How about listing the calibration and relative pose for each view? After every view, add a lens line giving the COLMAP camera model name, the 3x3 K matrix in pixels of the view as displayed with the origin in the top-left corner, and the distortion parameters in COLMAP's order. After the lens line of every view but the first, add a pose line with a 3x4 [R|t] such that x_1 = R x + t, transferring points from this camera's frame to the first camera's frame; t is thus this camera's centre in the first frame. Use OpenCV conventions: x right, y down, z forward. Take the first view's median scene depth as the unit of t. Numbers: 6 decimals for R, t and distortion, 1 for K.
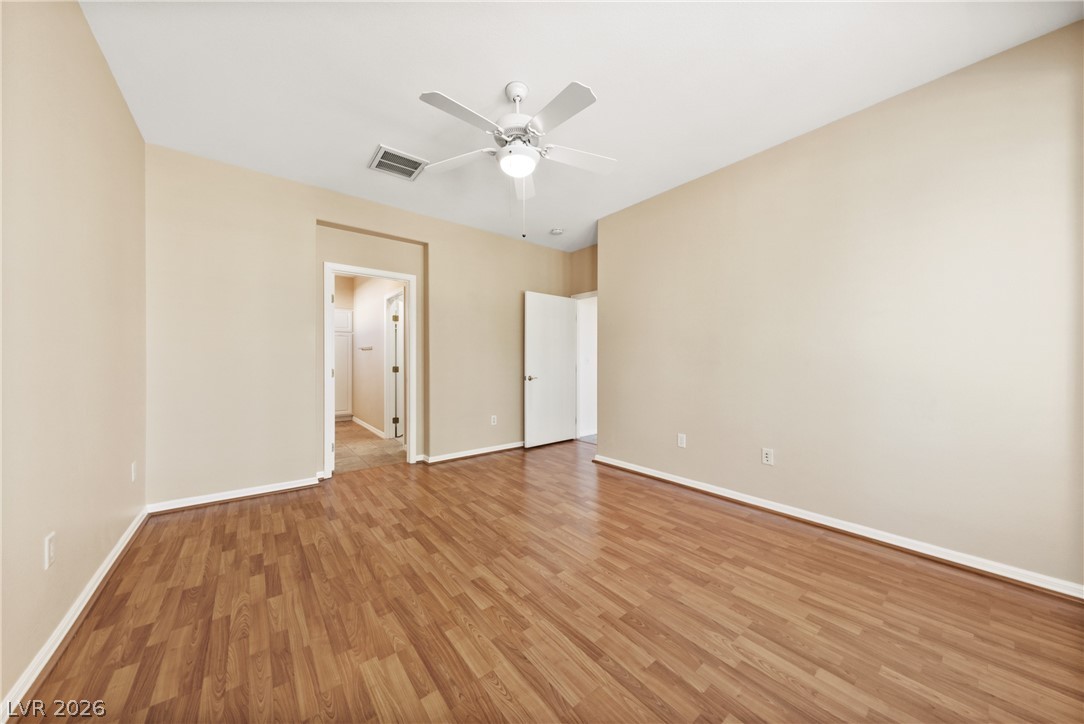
lens RADIAL K [[358.5, 0, 543.0], [0, 358.5, 362.4], [0, 0, 1]] dist [0.001712, 0.000022]
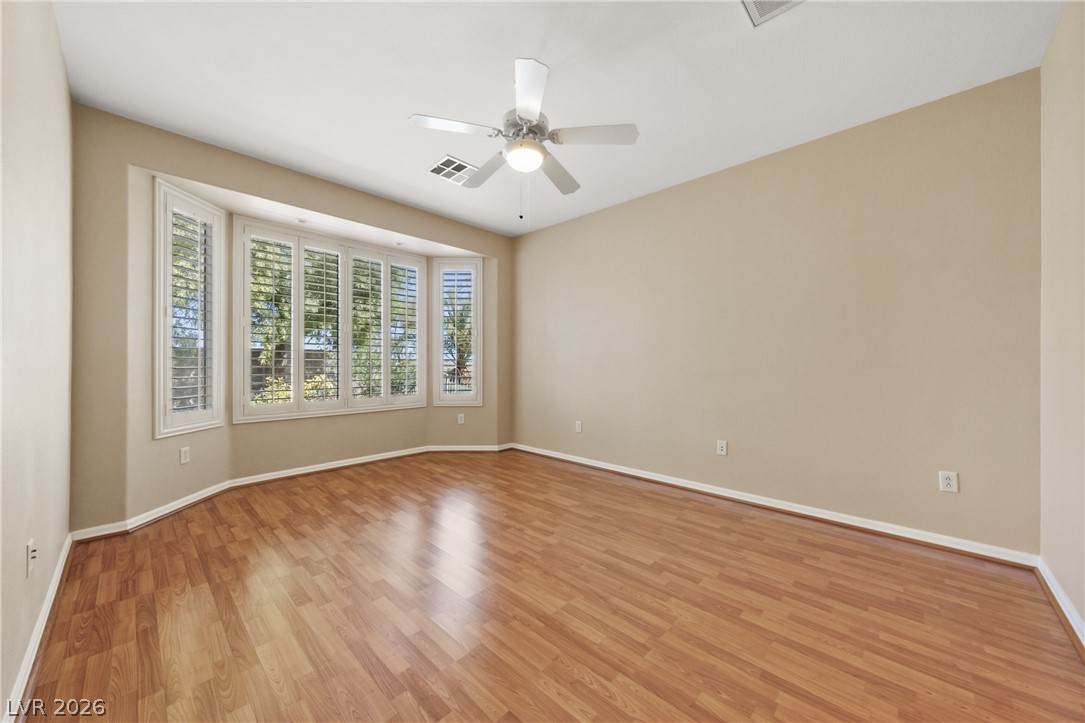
lens RADIAL K [[396.8, 0, 541.2], [0, 396.8, 362.1], [0, 0, 1]] dist [0.003395, -0.000310]
pose [[-0.991973, -0.001656, -0.126436, 0.020282], [-0.001626, 0.999999, -0.000335, 0.000697], [0.126437, -0.000127, -0.991975, 2.091890]]
